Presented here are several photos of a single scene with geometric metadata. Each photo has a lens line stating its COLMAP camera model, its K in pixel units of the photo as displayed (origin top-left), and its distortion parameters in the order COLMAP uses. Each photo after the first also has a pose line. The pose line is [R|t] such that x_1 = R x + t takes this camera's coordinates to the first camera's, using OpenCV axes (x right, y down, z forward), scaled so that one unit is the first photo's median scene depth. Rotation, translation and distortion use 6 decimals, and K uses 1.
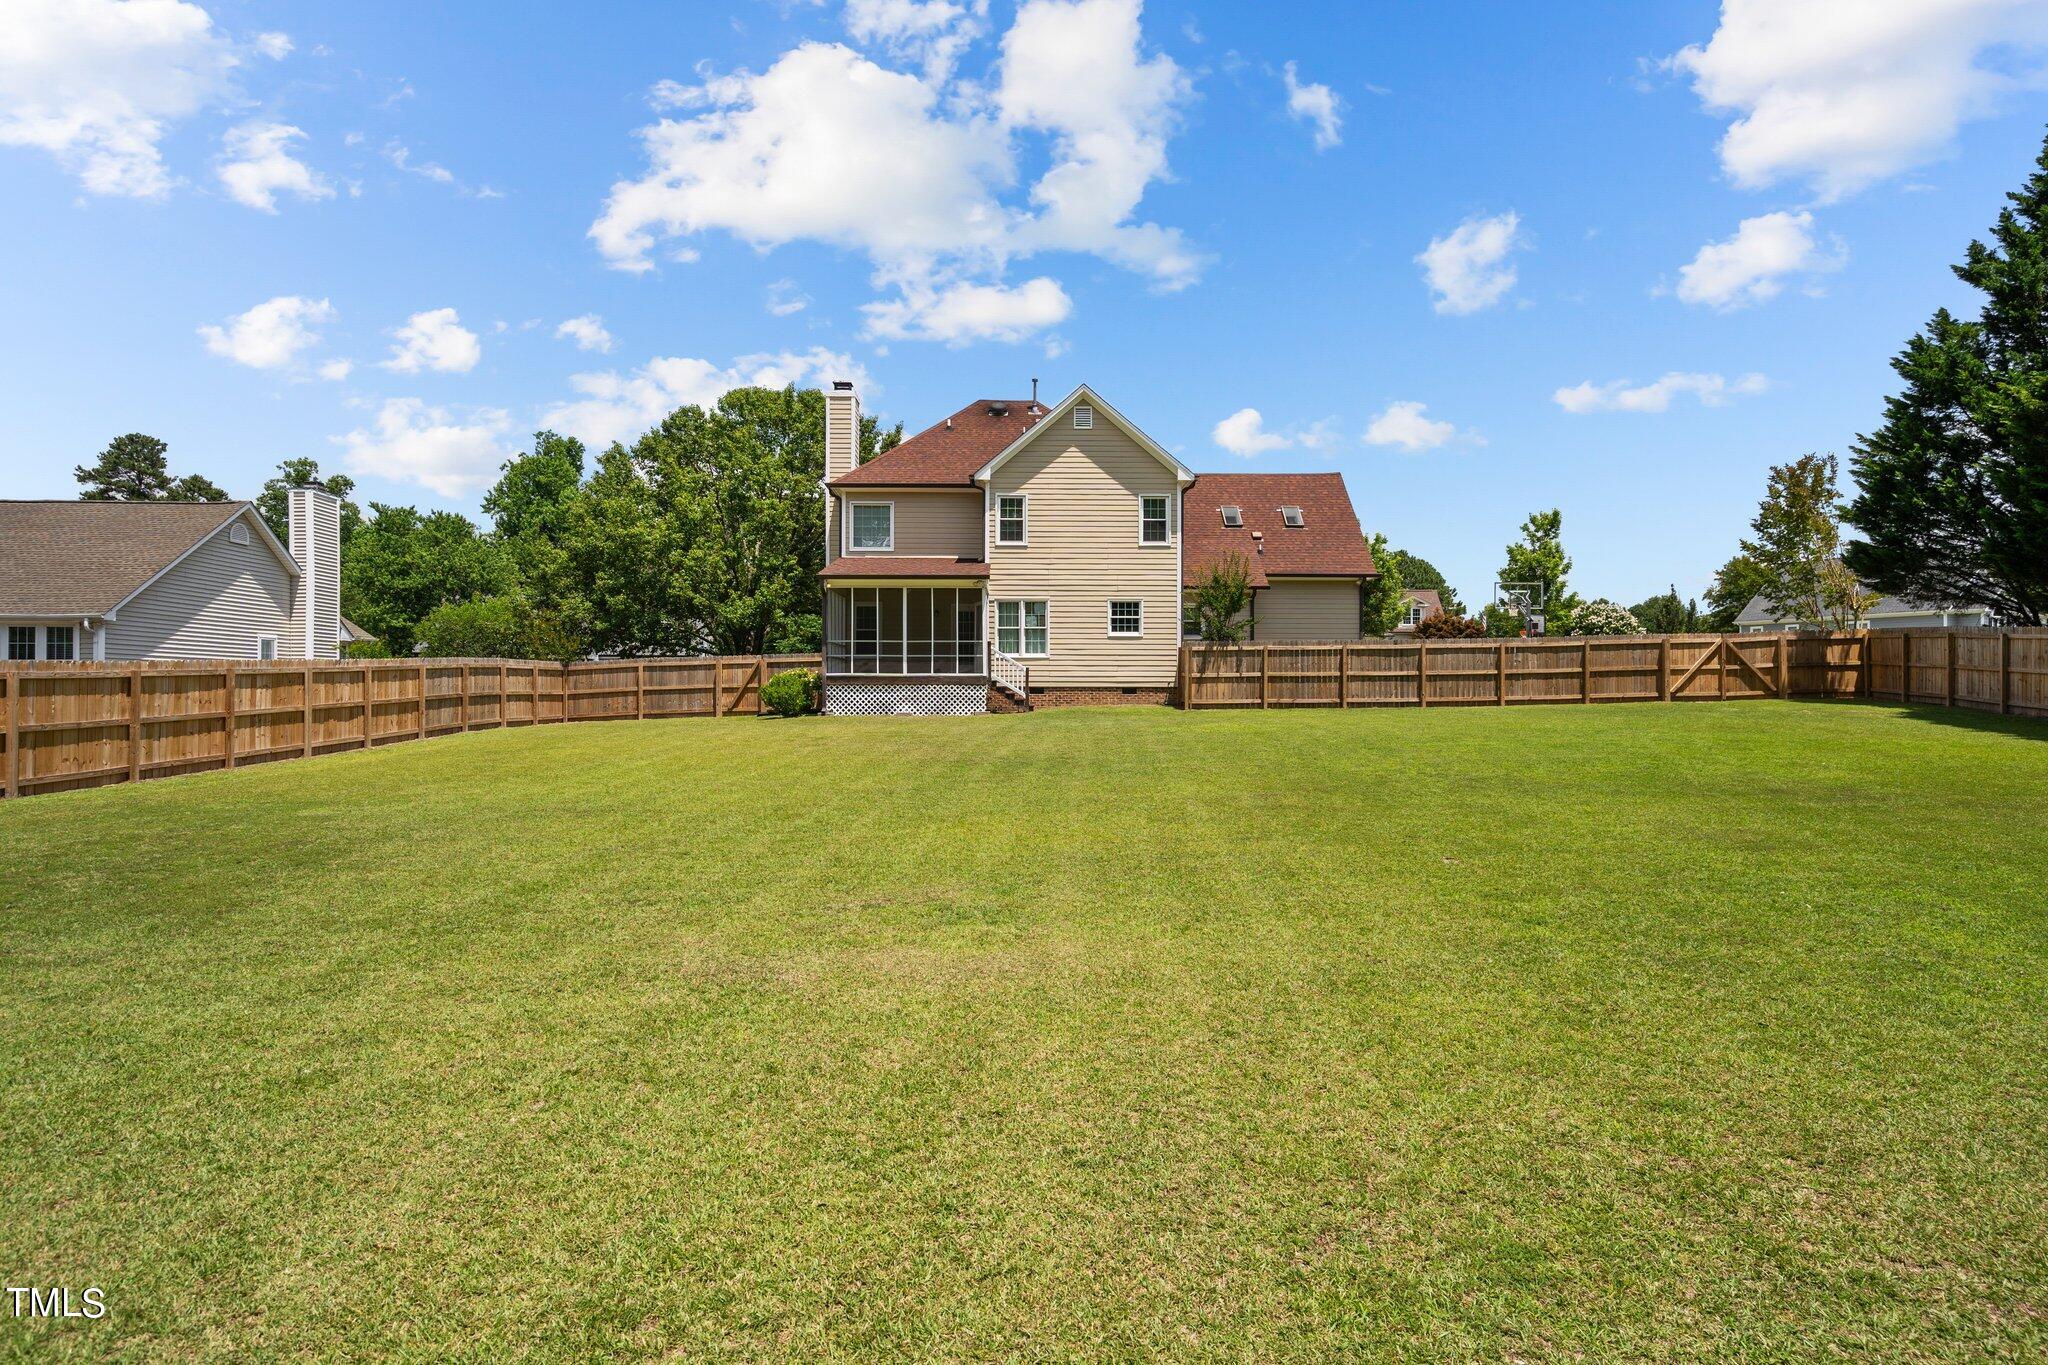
lens RADIAL K [[1135.0, 0, 1024.0], [0, 1135.0, 682.5], [0, 0, 1]] dist [-0.001035, 0.000433]
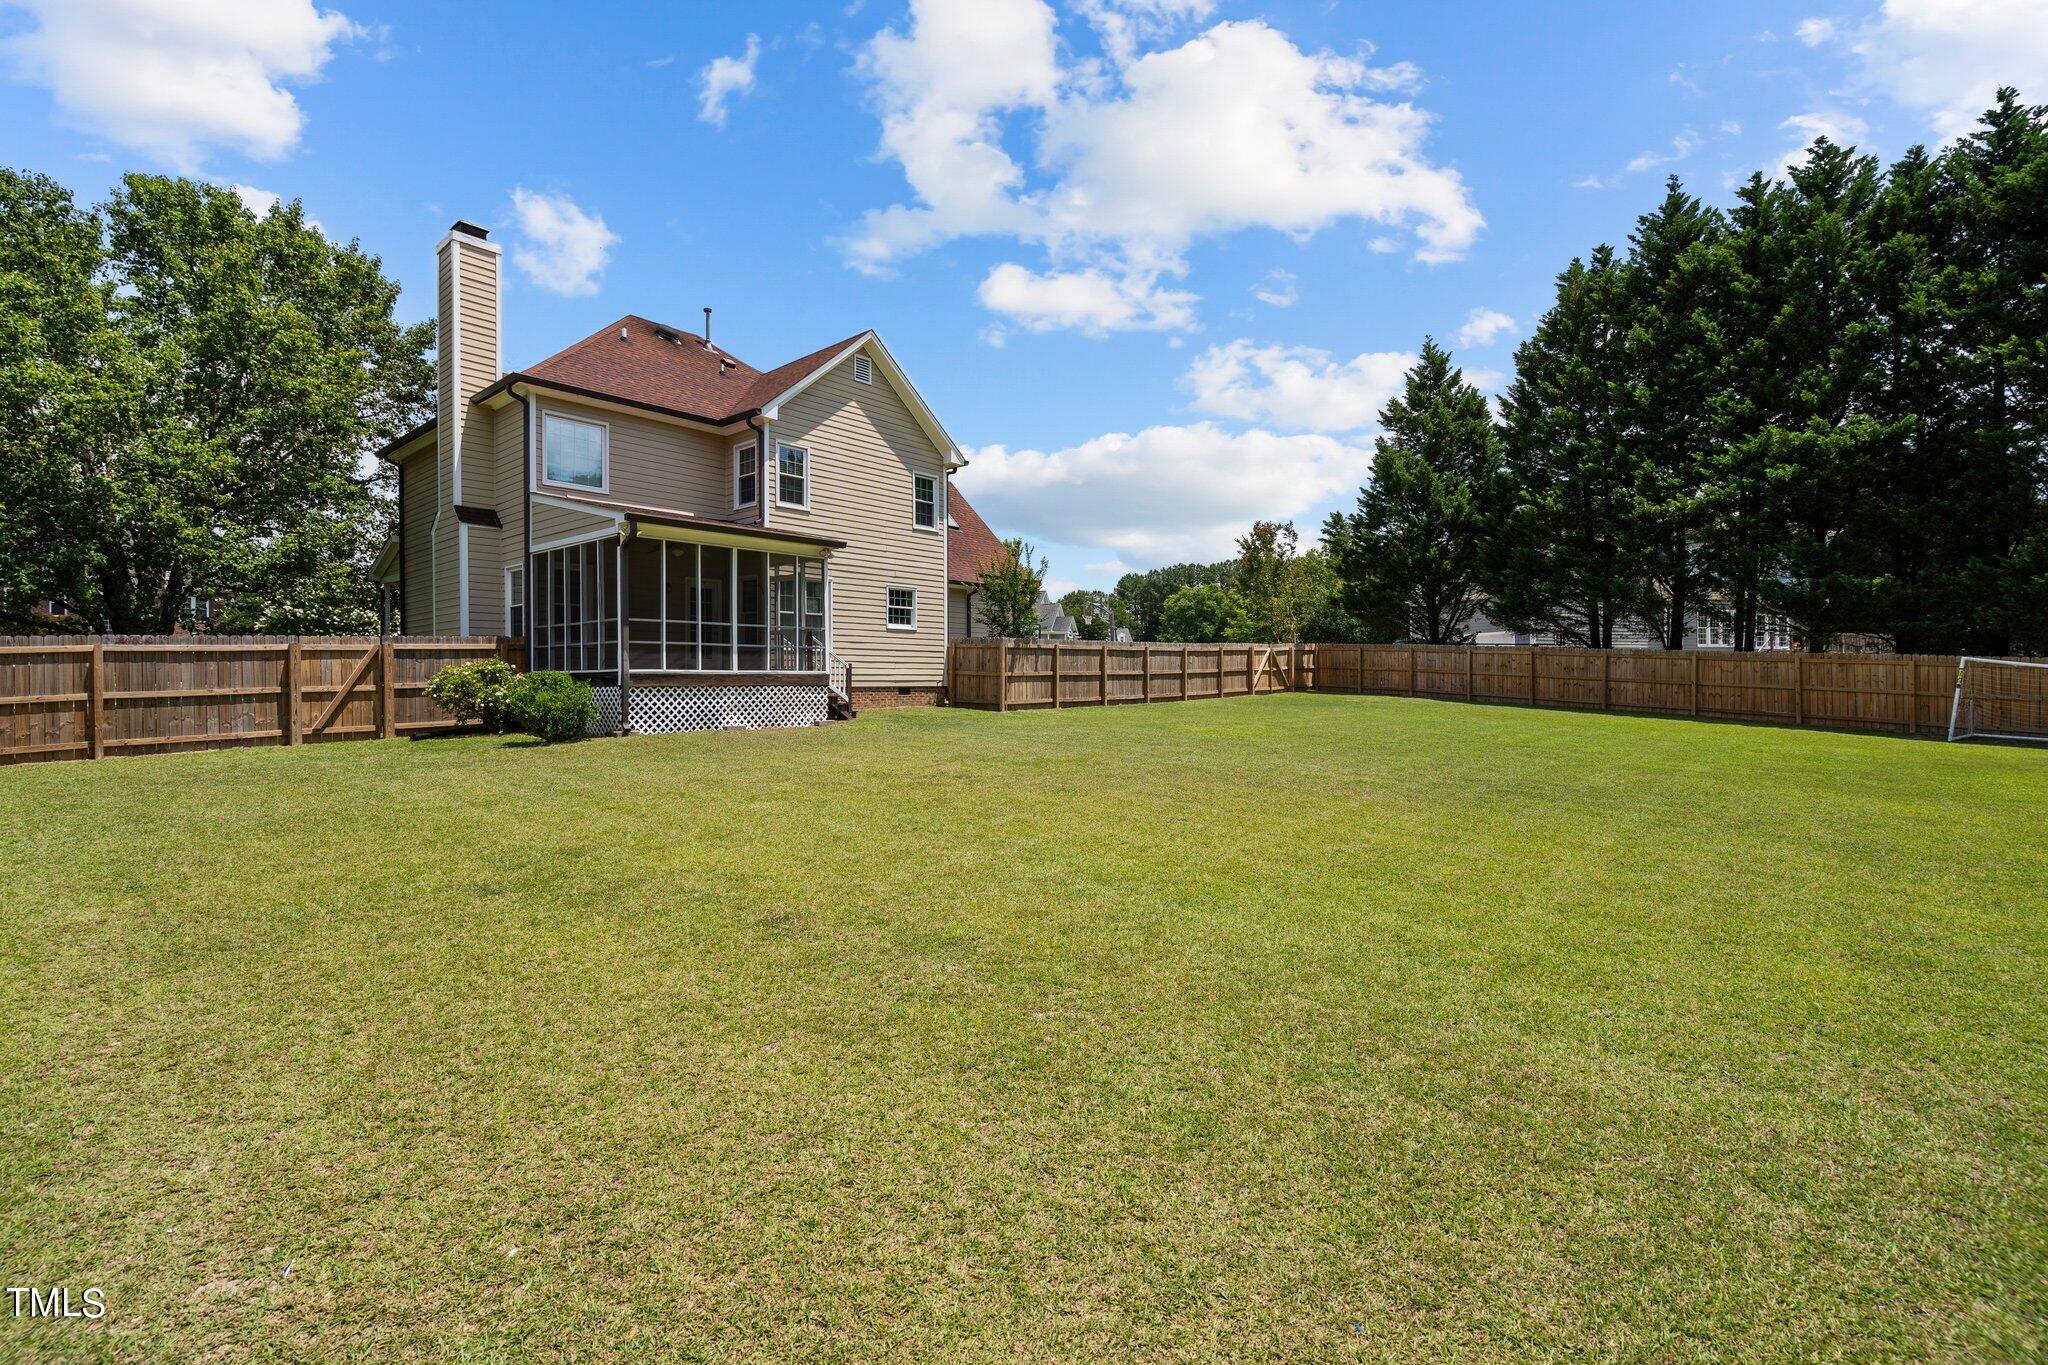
lens RADIAL K [[931.8, 0, 1008.7], [0, 931.8, 678.5], [0, 0, 1]] dist [-0.001733, -0.000132]
pose [[0.661572, -0.000991, 0.749881, -0.399632], [0.000048, 0.999999, 0.001278, -0.003245], [-0.749881, -0.000810, 0.661572, 0.458628]]
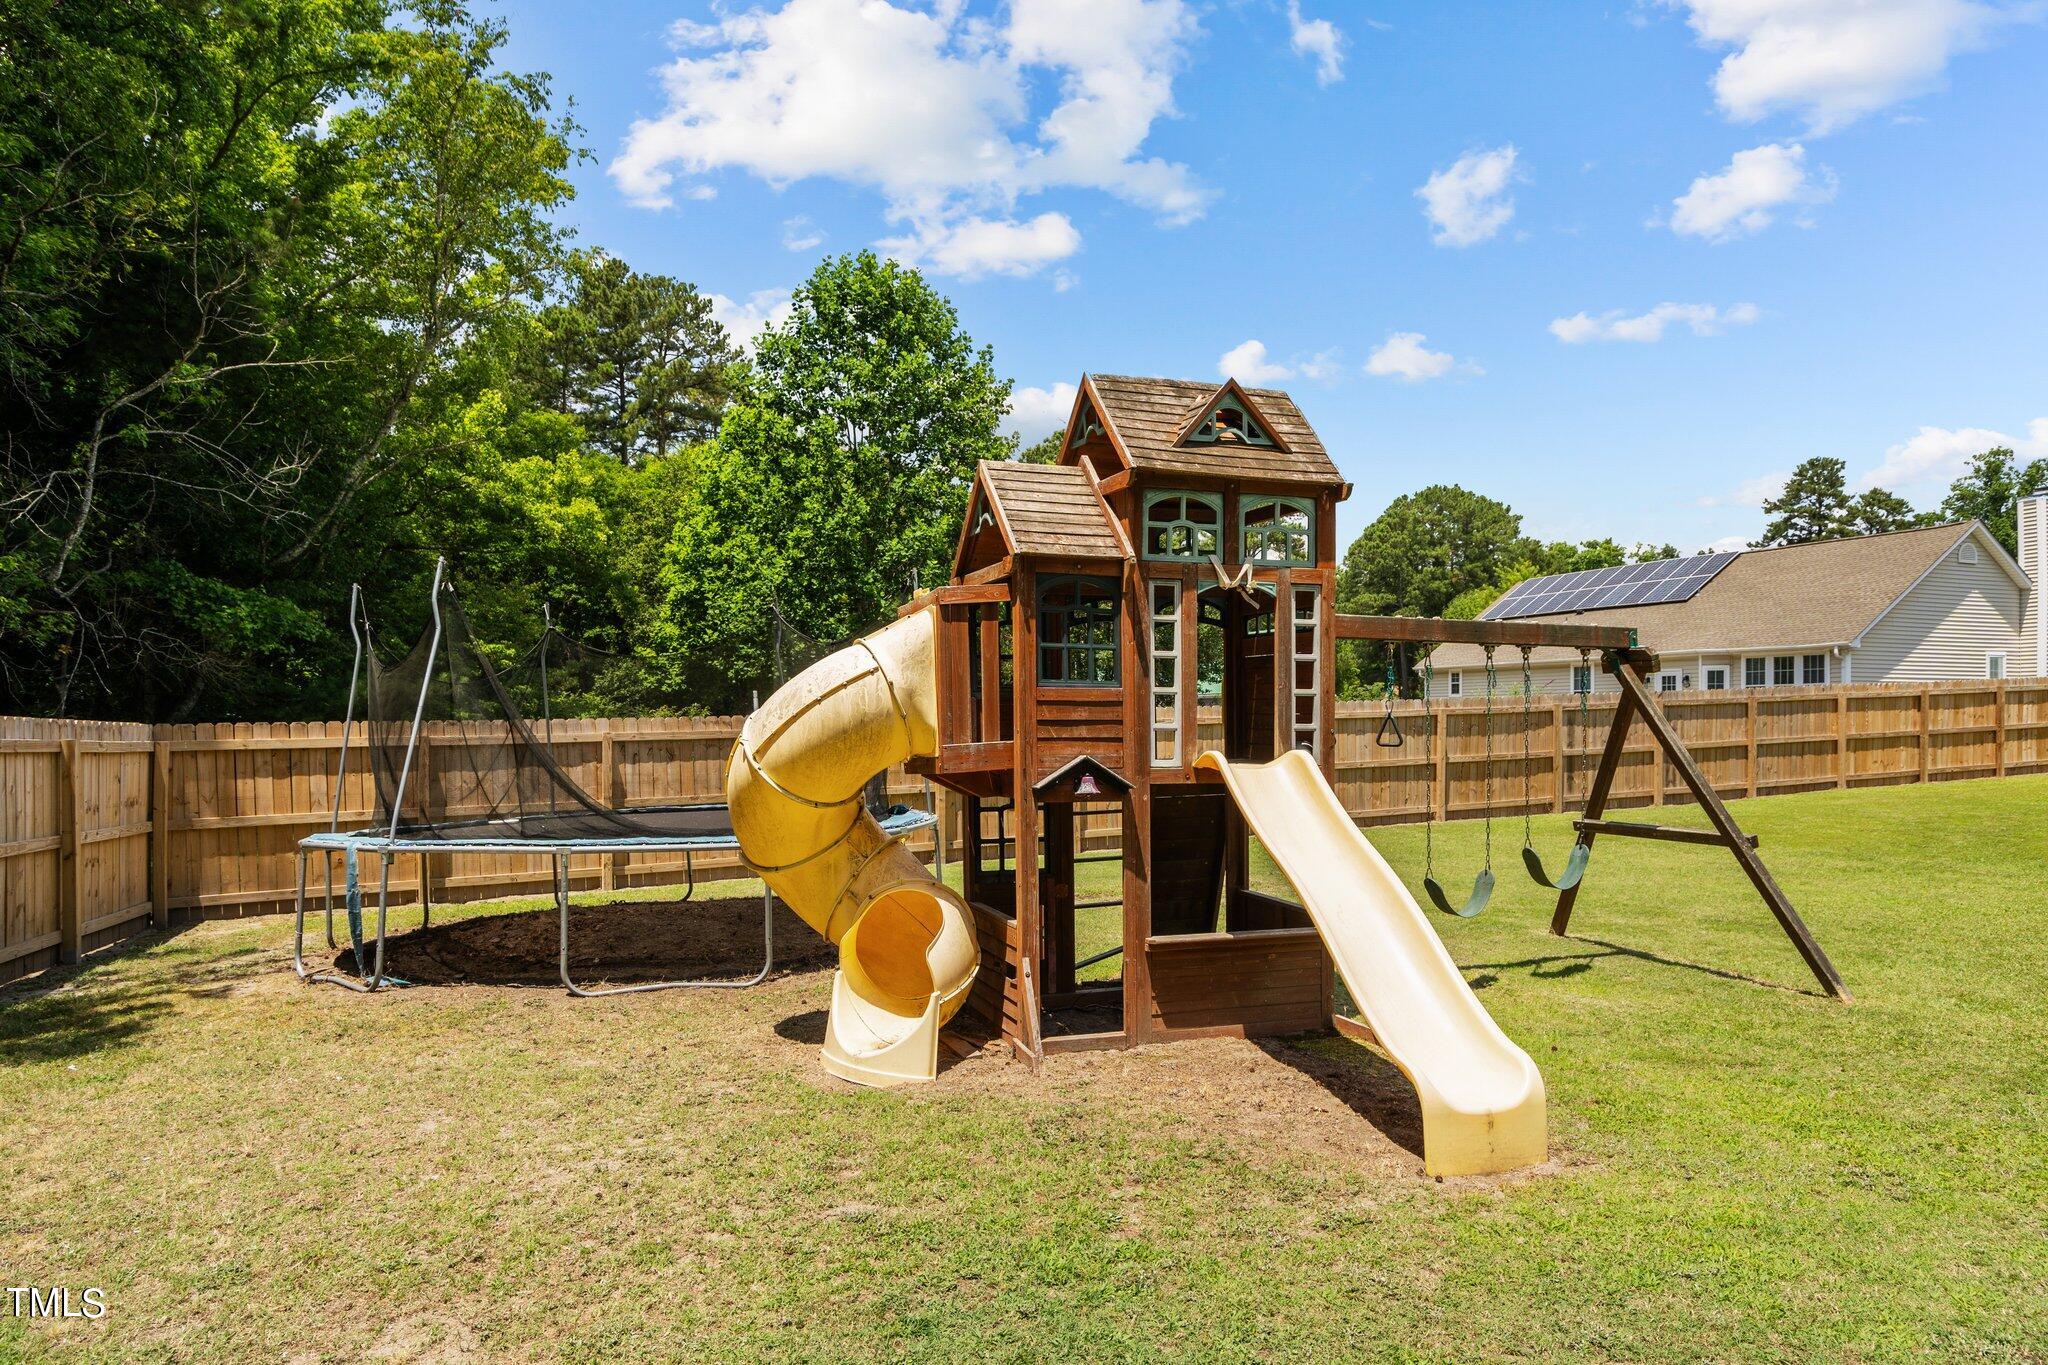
lens RADIAL K [[1250.7, 0, 1021.7], [0, 1250.7, 738.8], [0, 0, 1]] dist [-0.007532, -0.000333]
pose [[0.341772, 0.010612, -0.939723, 0.067220], [0.015129, 0.999745, 0.016792, 0.002484], [0.939661, -0.019957, 0.341524, -0.186394]]
